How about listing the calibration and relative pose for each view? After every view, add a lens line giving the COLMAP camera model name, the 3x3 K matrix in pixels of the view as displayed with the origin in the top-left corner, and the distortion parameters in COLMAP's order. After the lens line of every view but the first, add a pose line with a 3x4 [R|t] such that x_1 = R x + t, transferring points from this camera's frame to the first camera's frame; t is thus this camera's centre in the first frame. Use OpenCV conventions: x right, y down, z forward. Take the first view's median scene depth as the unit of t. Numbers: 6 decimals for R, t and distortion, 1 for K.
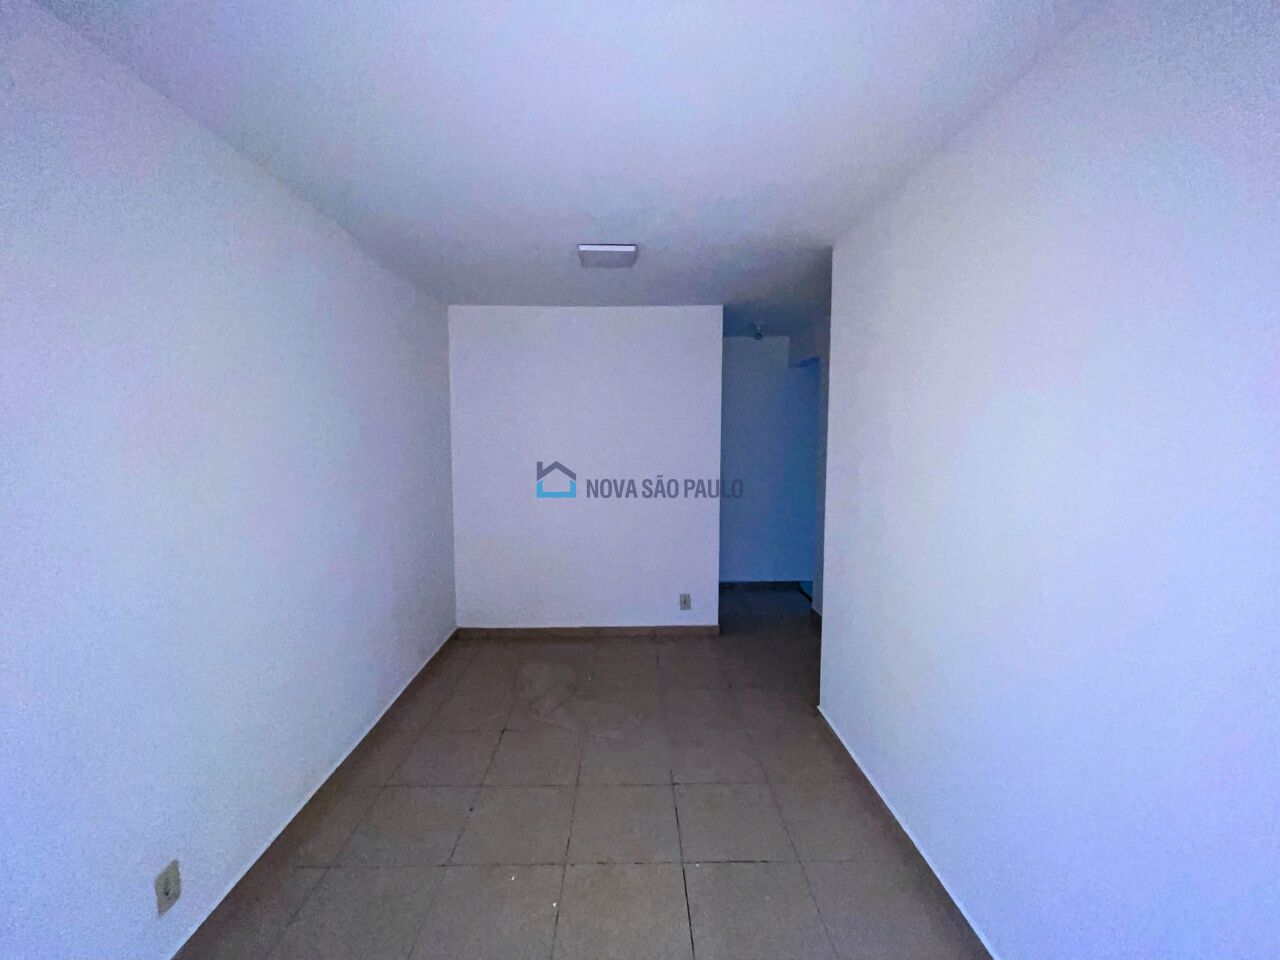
lens RADIAL K [[516.3, 0, 640.0], [0, 516.3, 480.0], [0, 0, 1]] dist [0.002251, 0.000318]
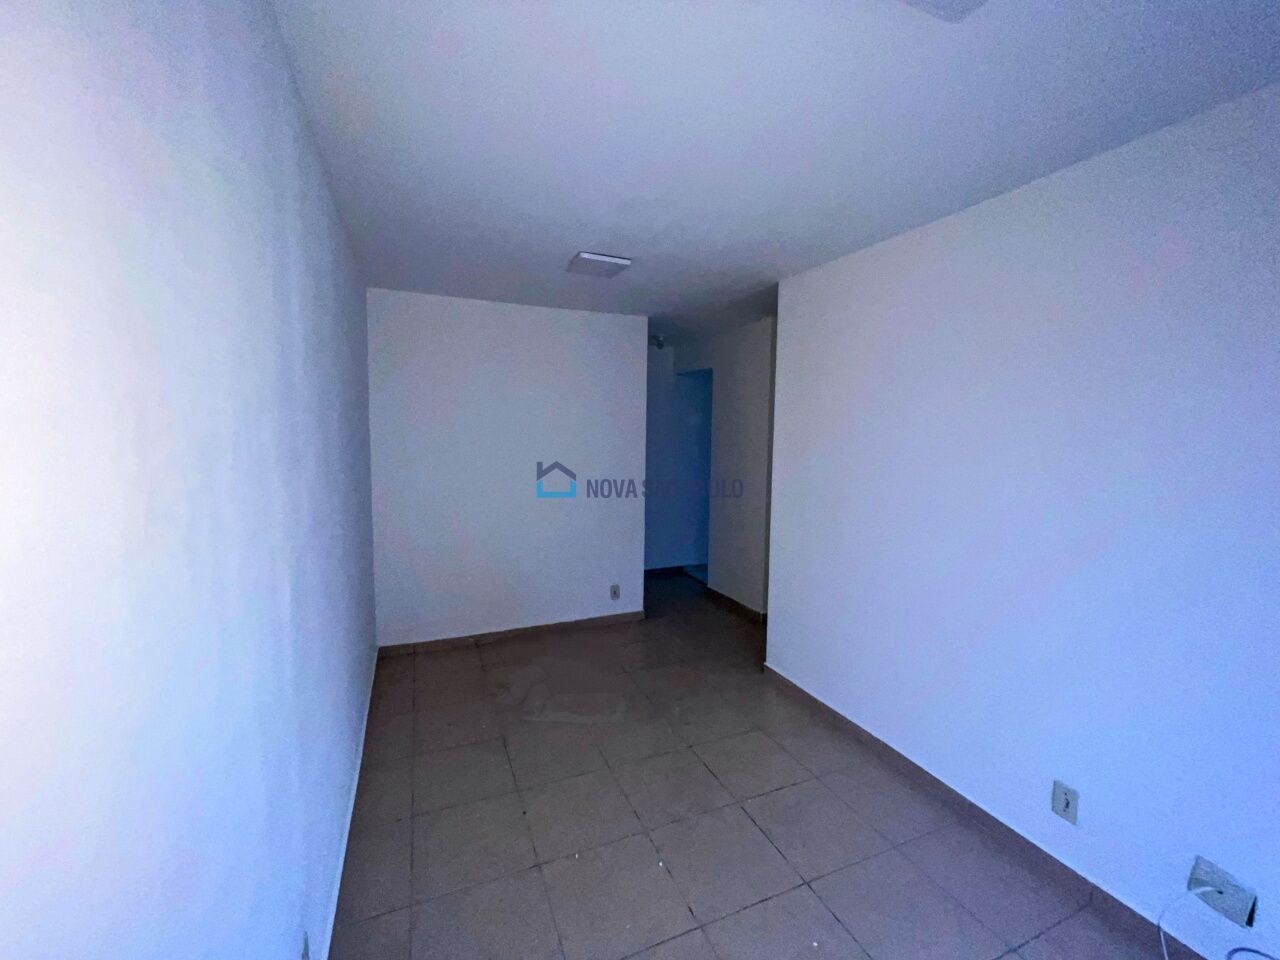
lens RADIAL K [[511.1, 0, 640.0], [0, 511.1, 480.0], [0, 0, 1]] dist [0.000030, -0.000063]
pose [[0.927104, -0.023332, 0.374076, -0.269153], [0.021864, 0.999728, 0.008168, -0.002714], [-0.374165, 0.000606, 0.927362, 0.003938]]
